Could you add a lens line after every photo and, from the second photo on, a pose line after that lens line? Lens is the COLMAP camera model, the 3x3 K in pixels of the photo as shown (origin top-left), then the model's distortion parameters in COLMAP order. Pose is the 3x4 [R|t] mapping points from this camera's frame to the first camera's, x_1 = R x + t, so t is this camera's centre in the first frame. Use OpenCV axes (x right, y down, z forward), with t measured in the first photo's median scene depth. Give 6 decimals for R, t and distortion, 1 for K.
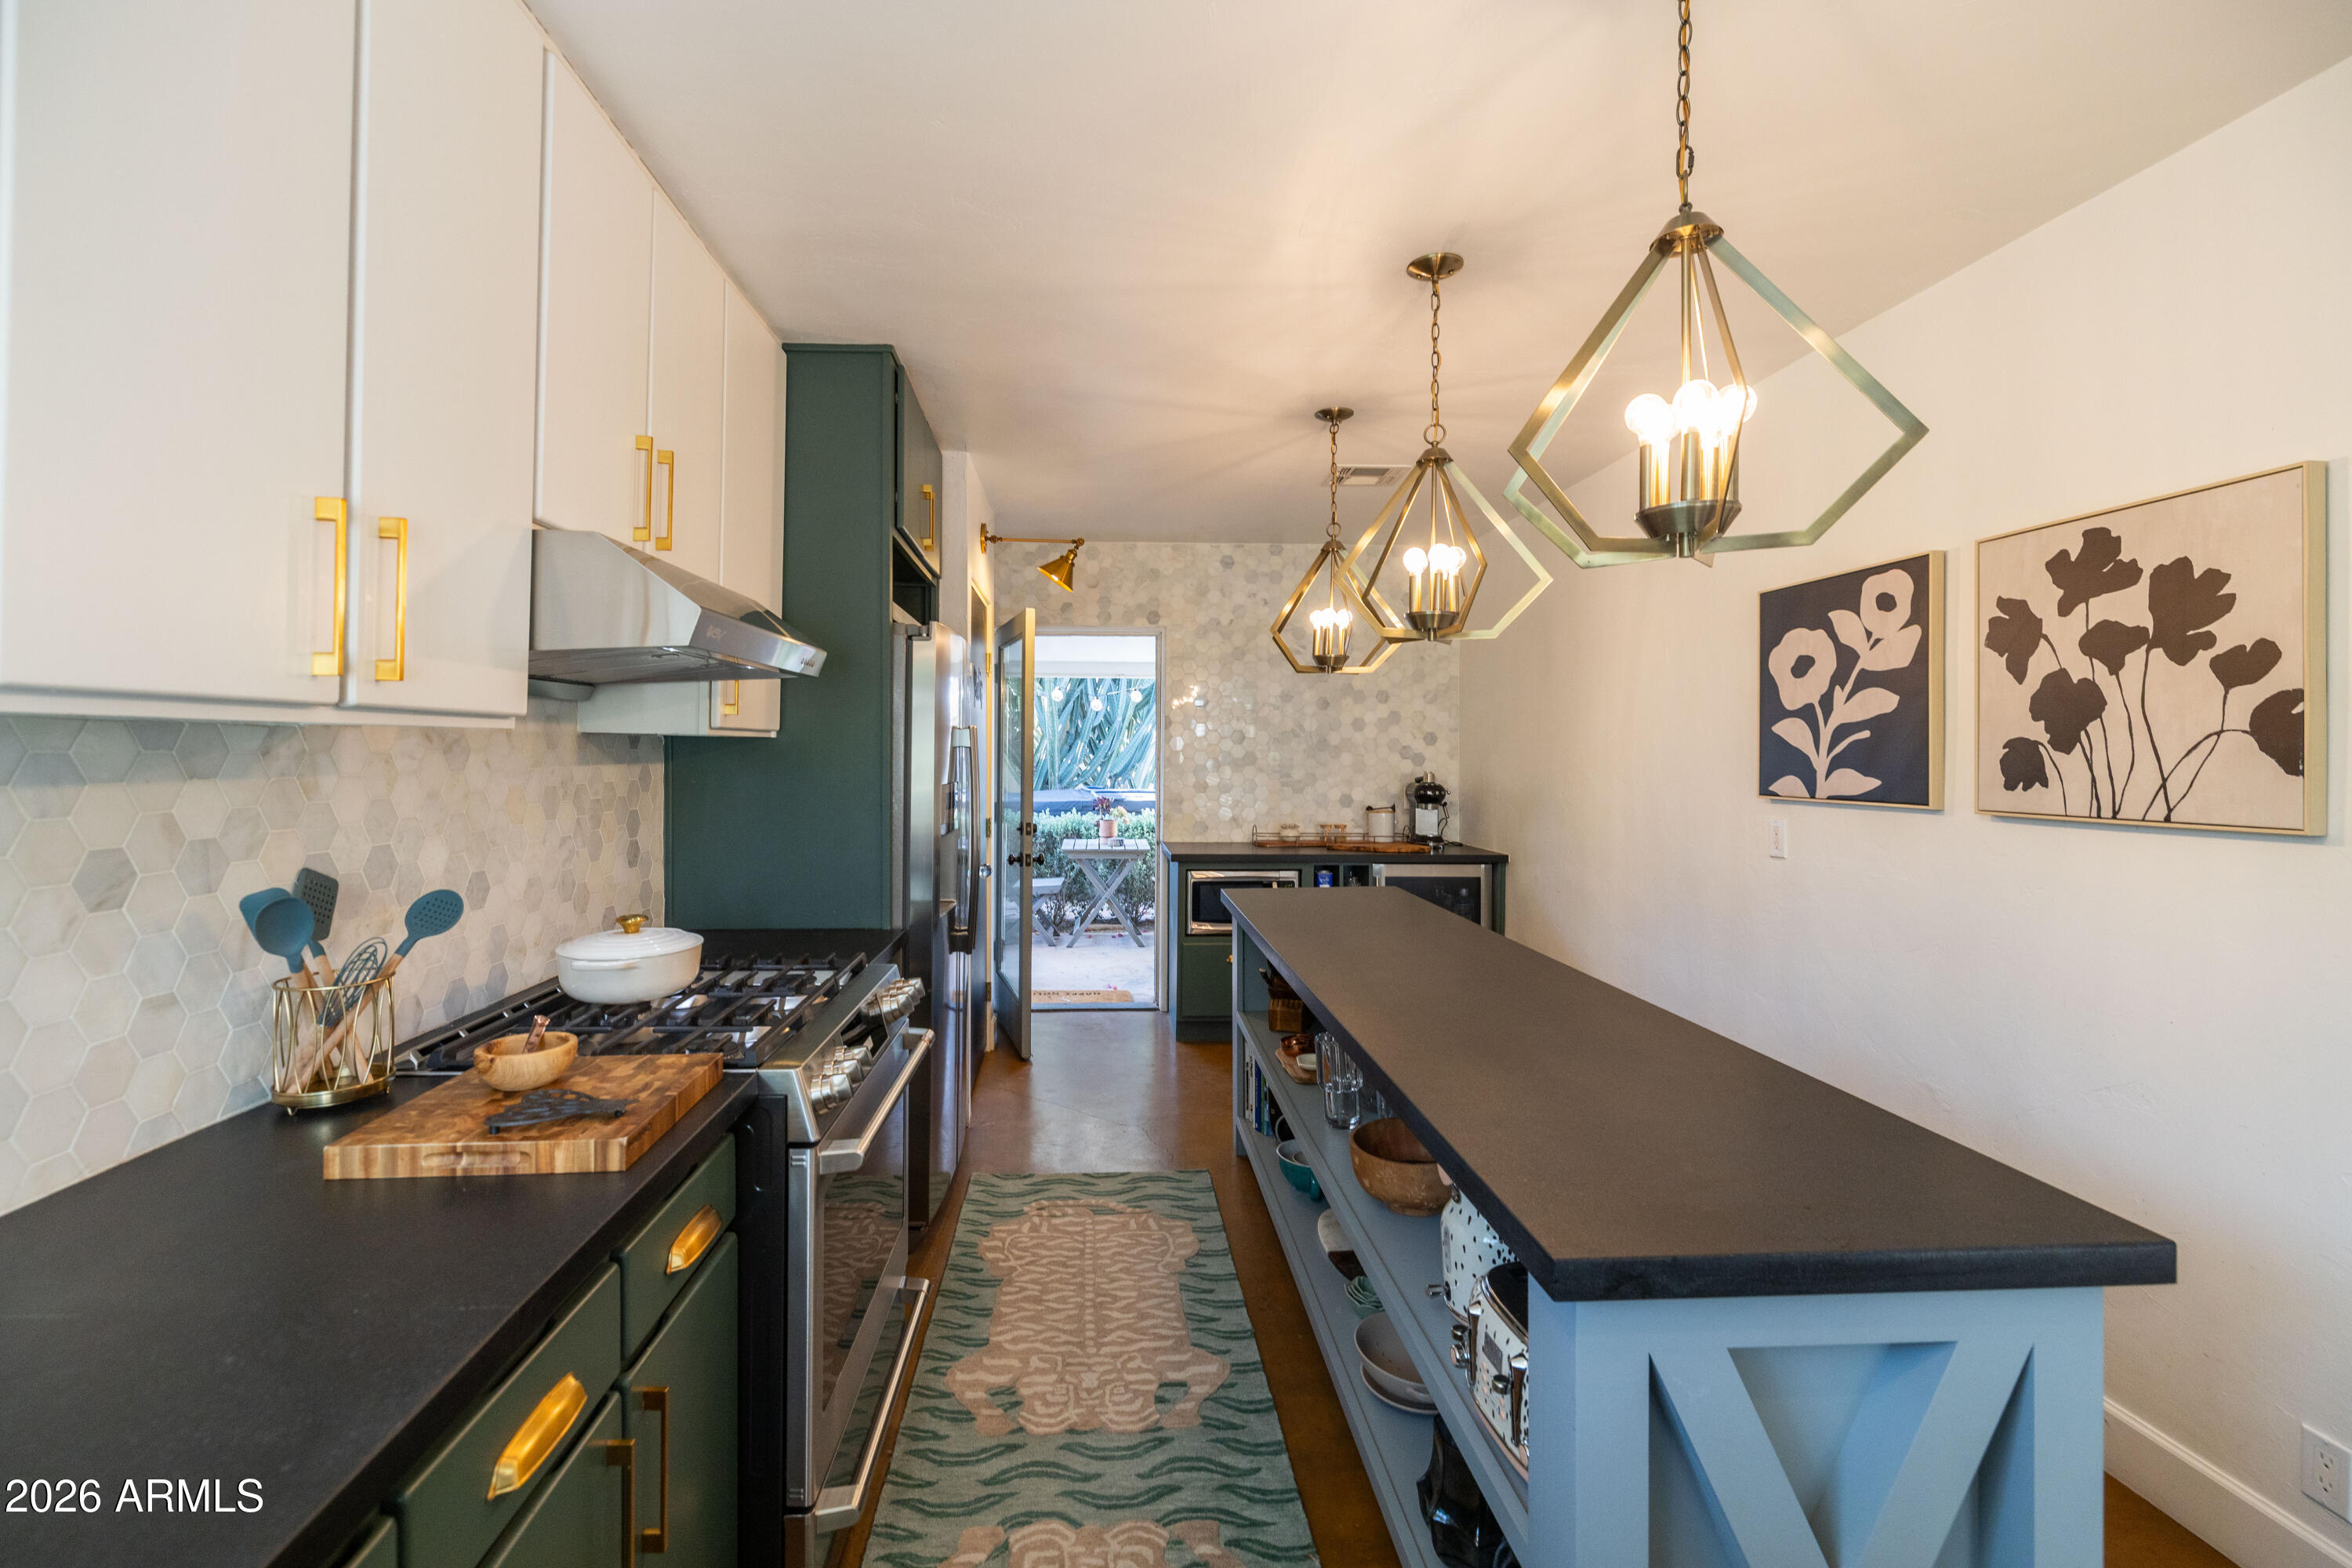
lens RADIAL K [[1005.0, 0, 1133.2], [0, 1005.0, 752.5], [0, 0, 1]] dist [-0.000602, -0.000174]
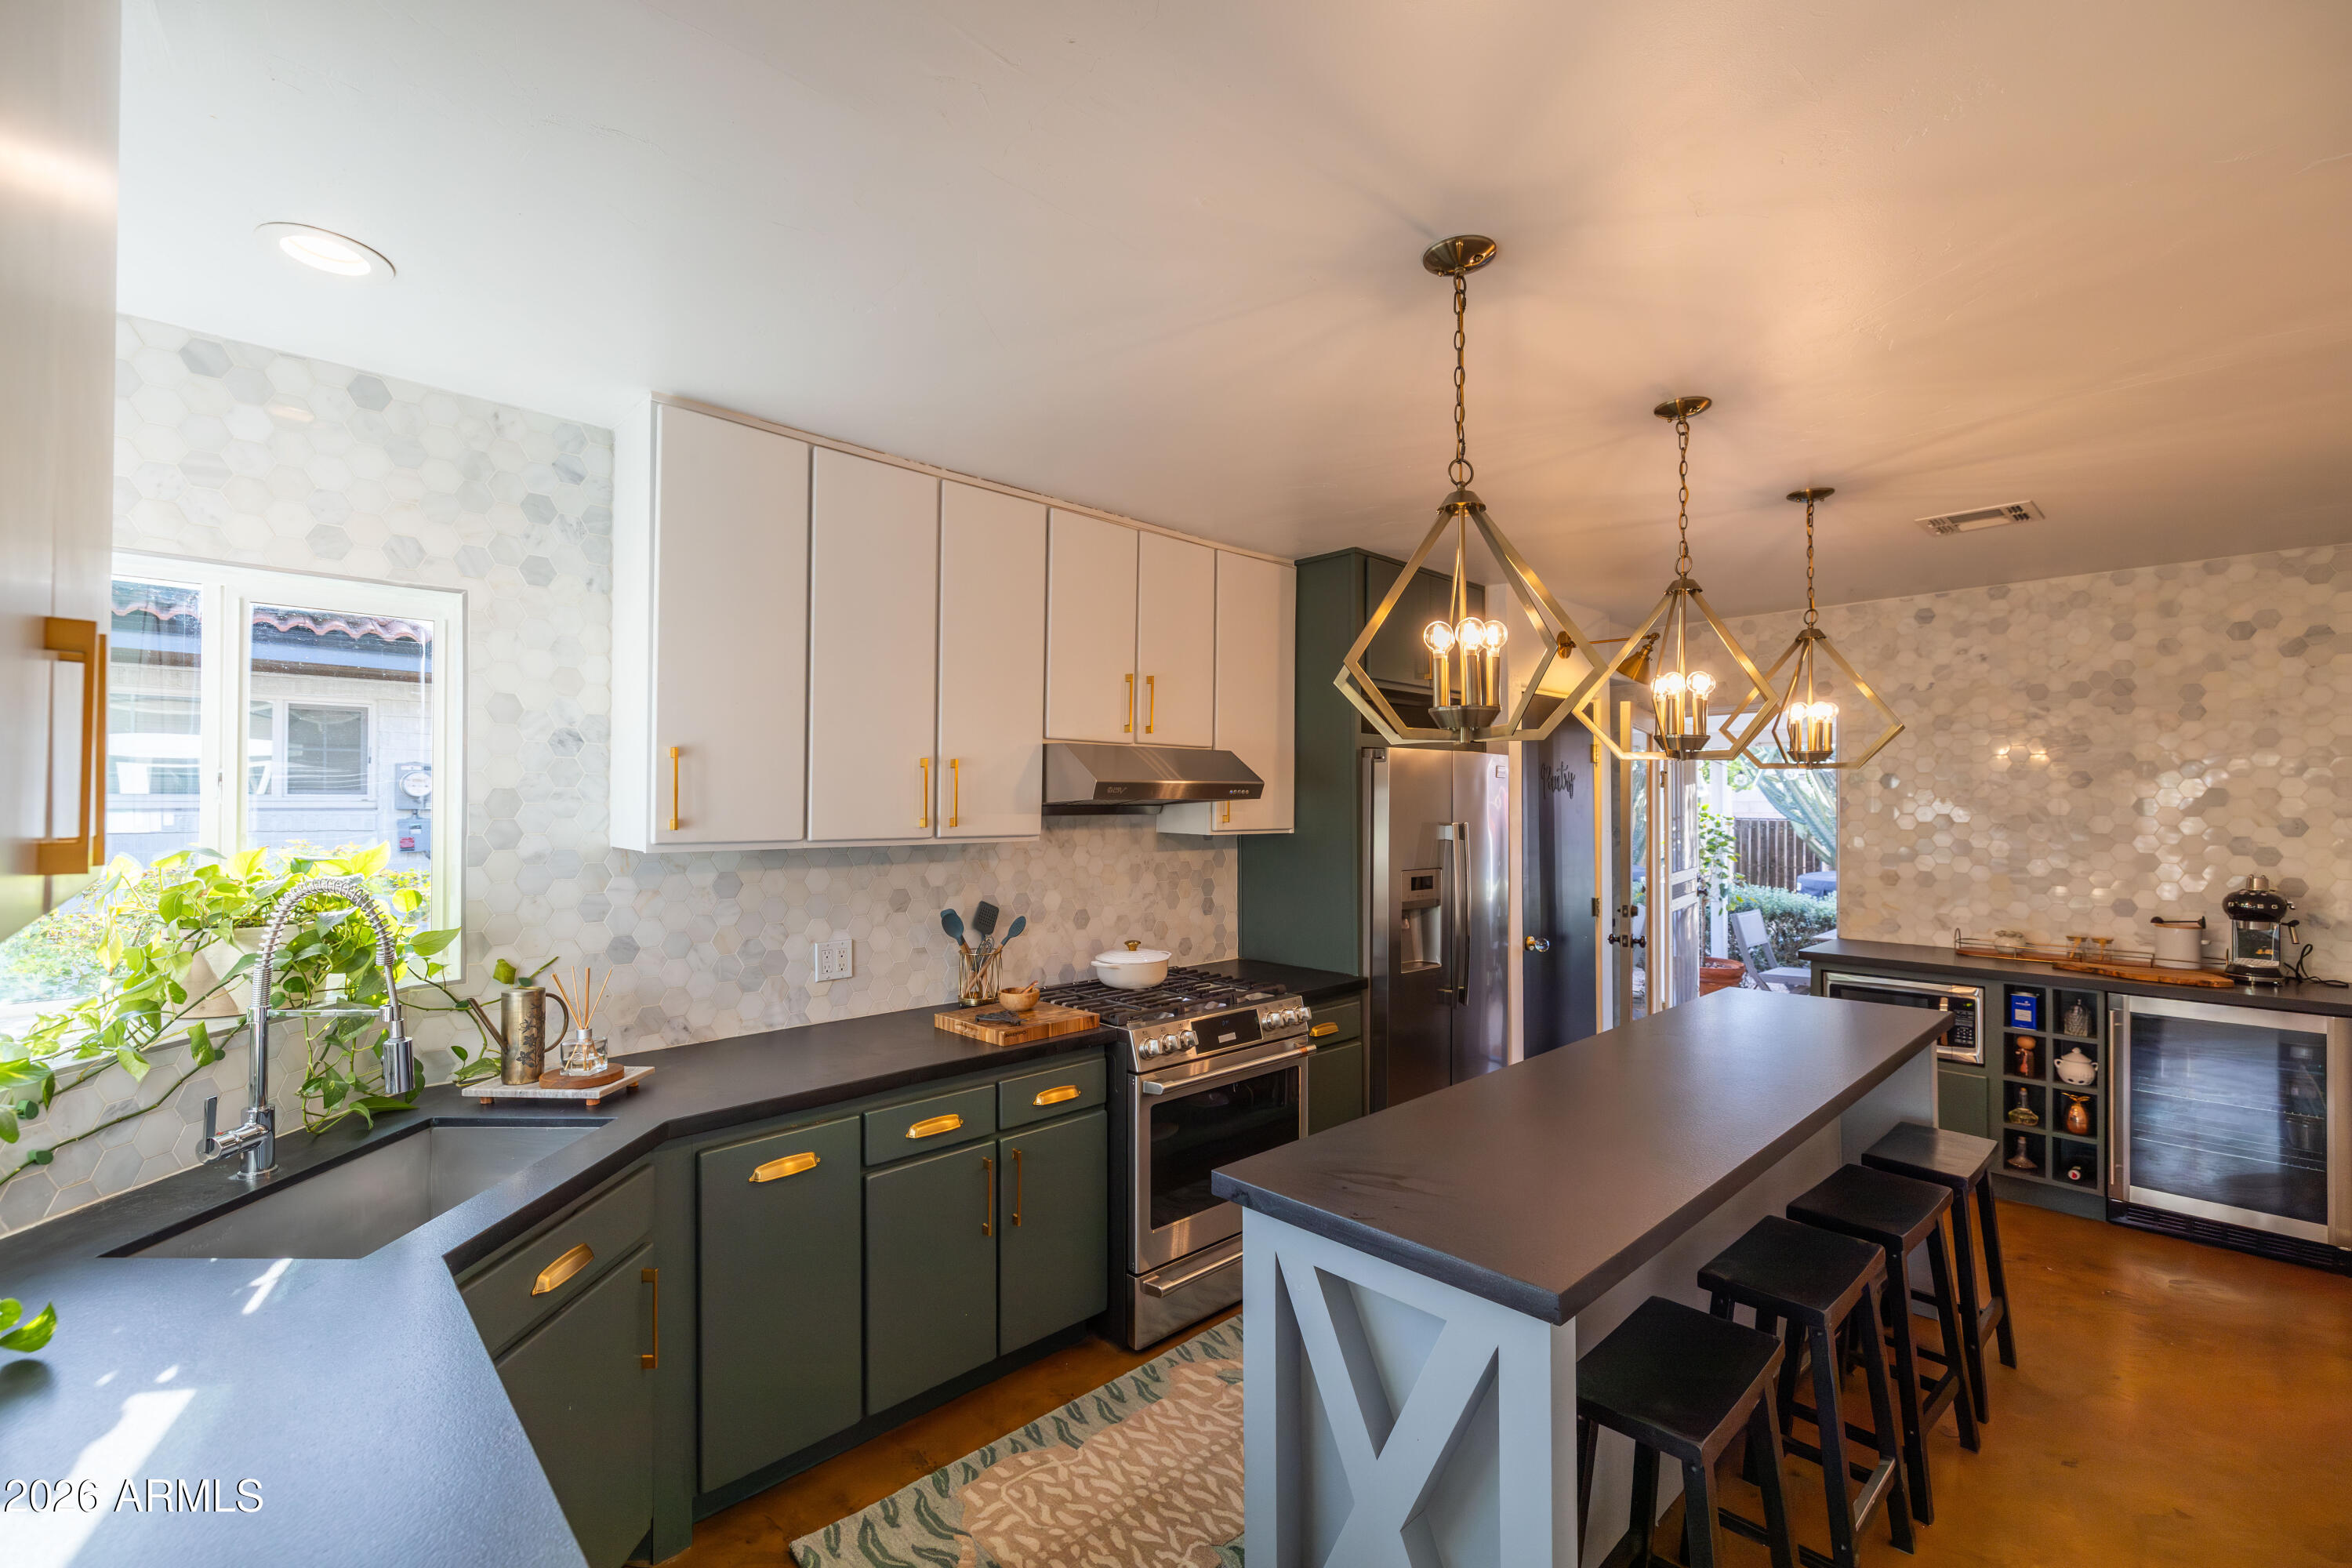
lens RADIAL K [[1000.3, 0, 1153.0], [0, 1000.3, 801.2], [0, 0, 1]] dist [-0.001144, 0.000258]
pose [[0.648607, -0.004780, -0.761109, 0.572908], [-0.001351, 0.999971, -0.007431, -0.047065], [0.761123, 0.005848, 0.648582, -0.080566]]
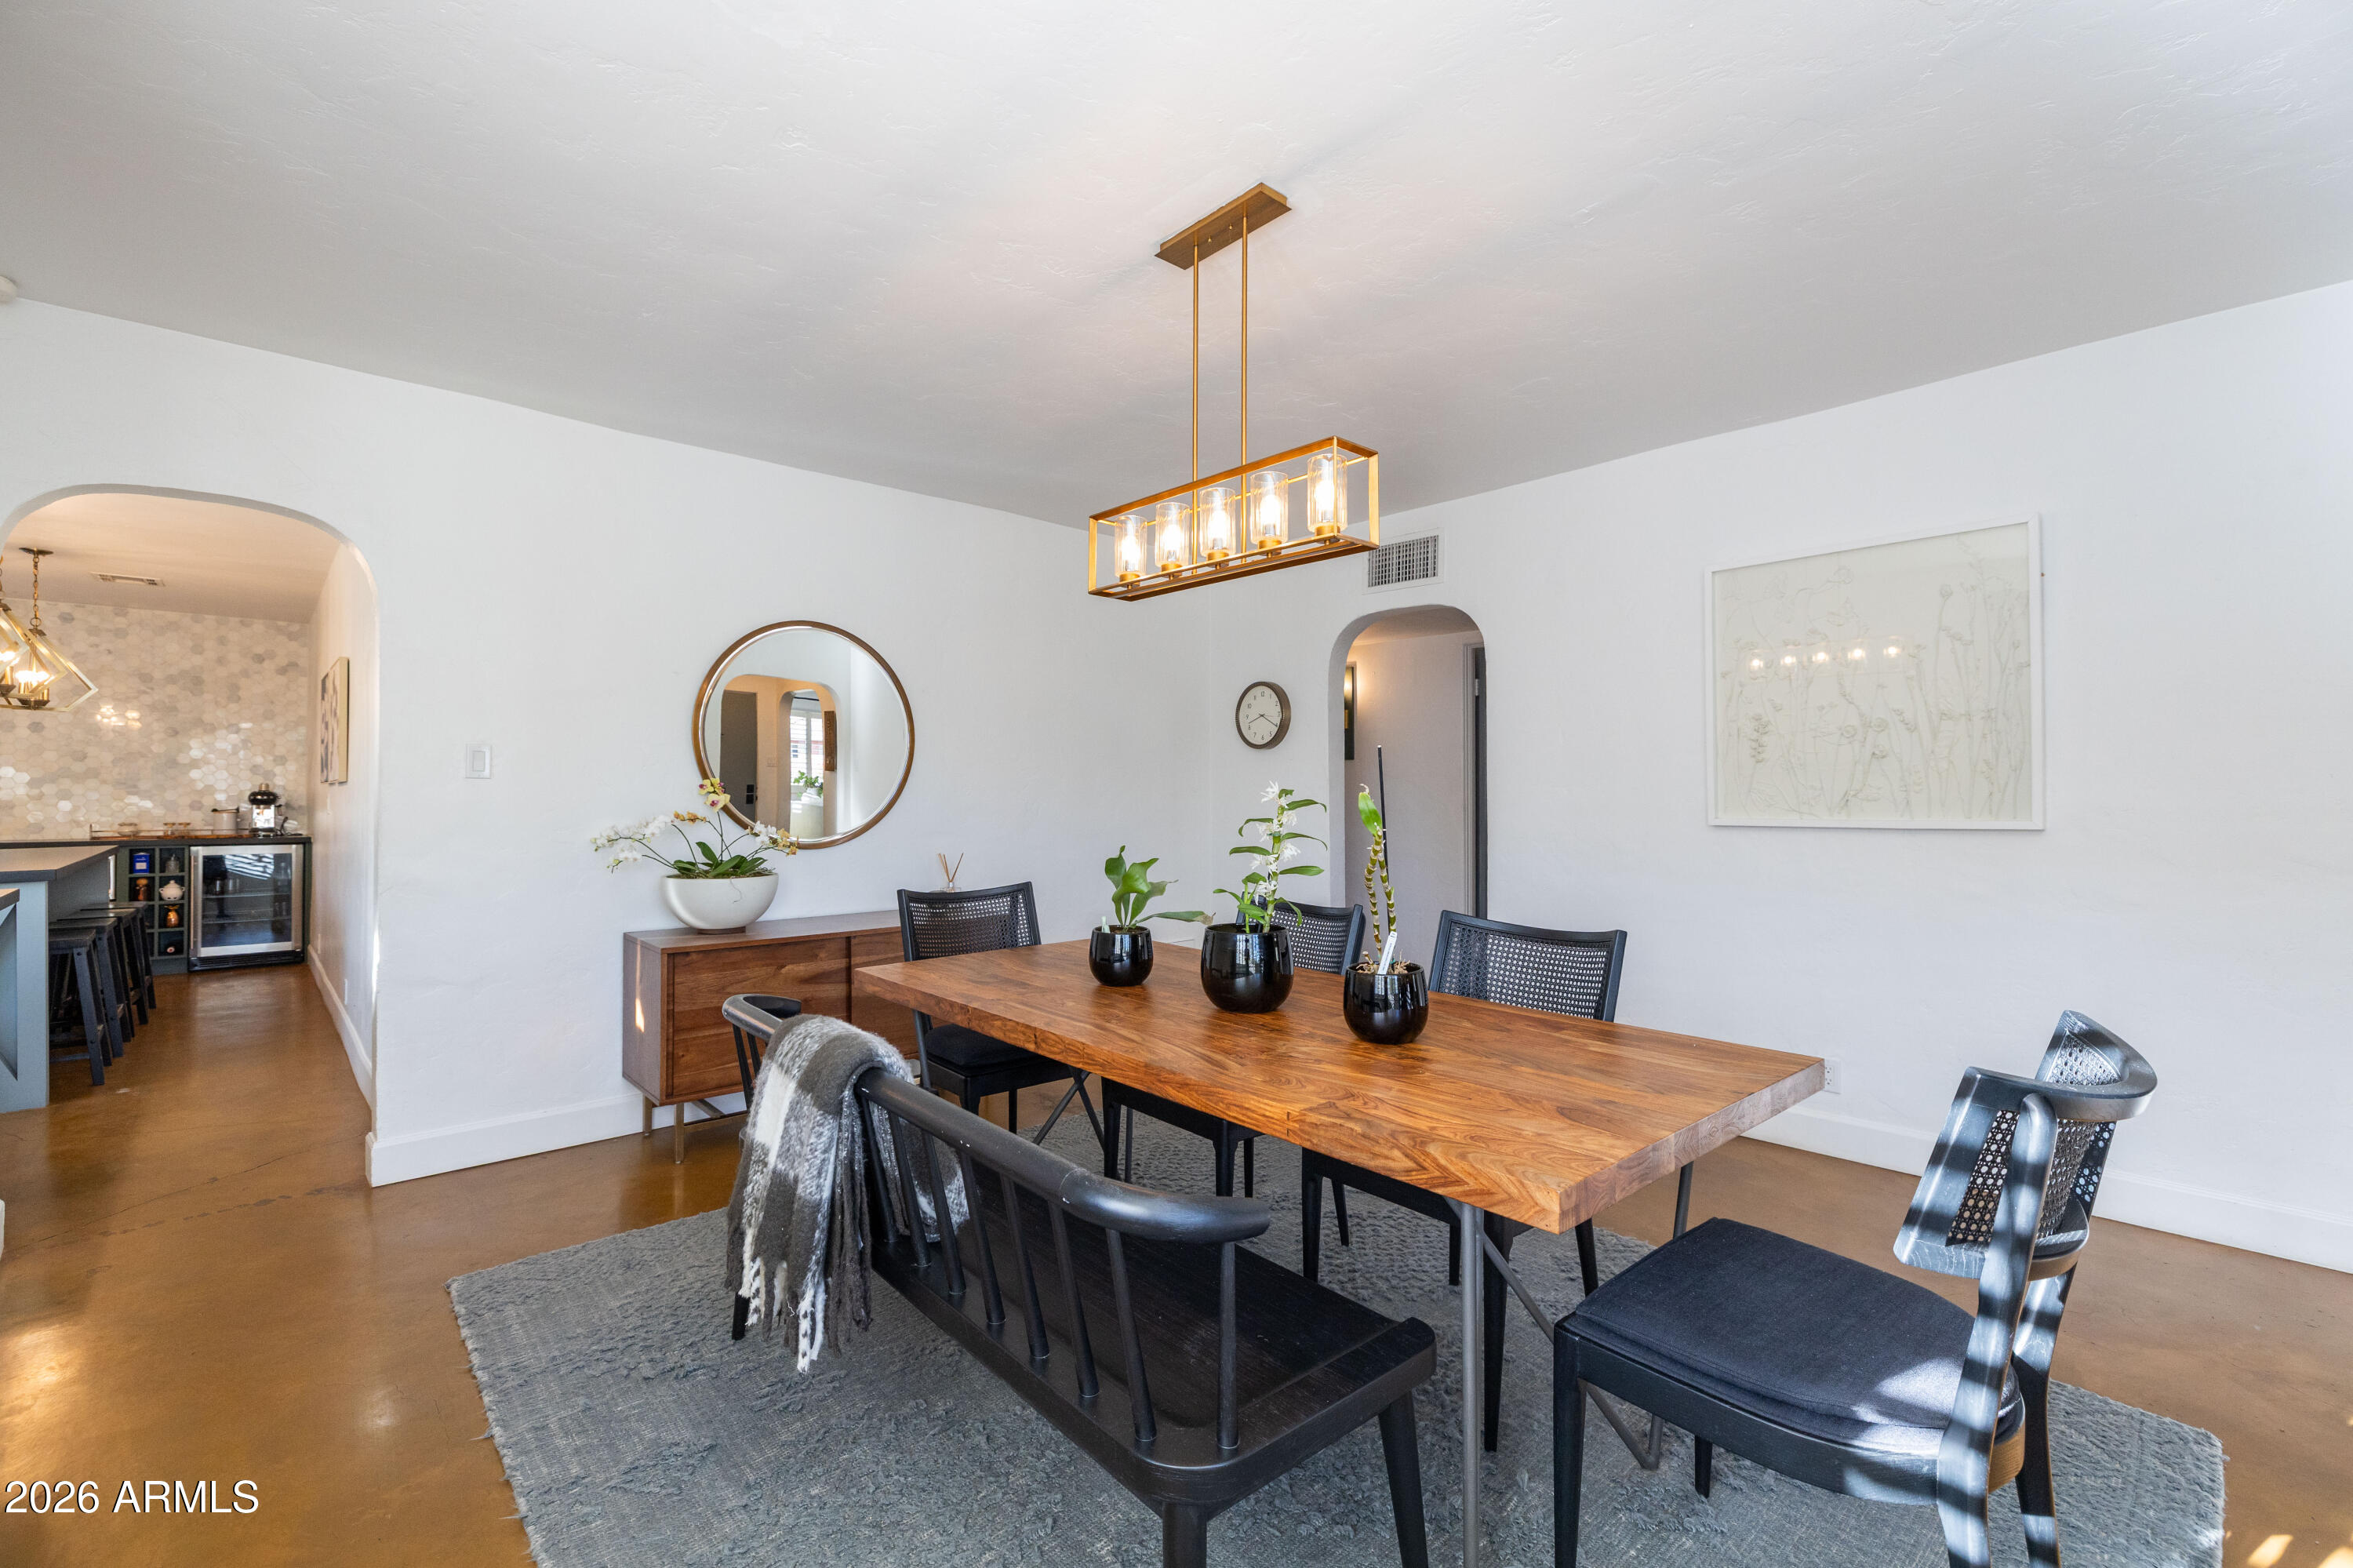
lens RADIAL K [[1034.4, 0, 1176.5], [0, 1034.4, 784.0], [0, 0, 1]] dist [-0.000774, -0.000150]
pose [[0.768291, 0.004414, 0.640086, 0.614658], [0.003738, 0.999928, -0.011381, 0.073274], [-0.640090, 0.011136, 0.768219, -1.632726]]
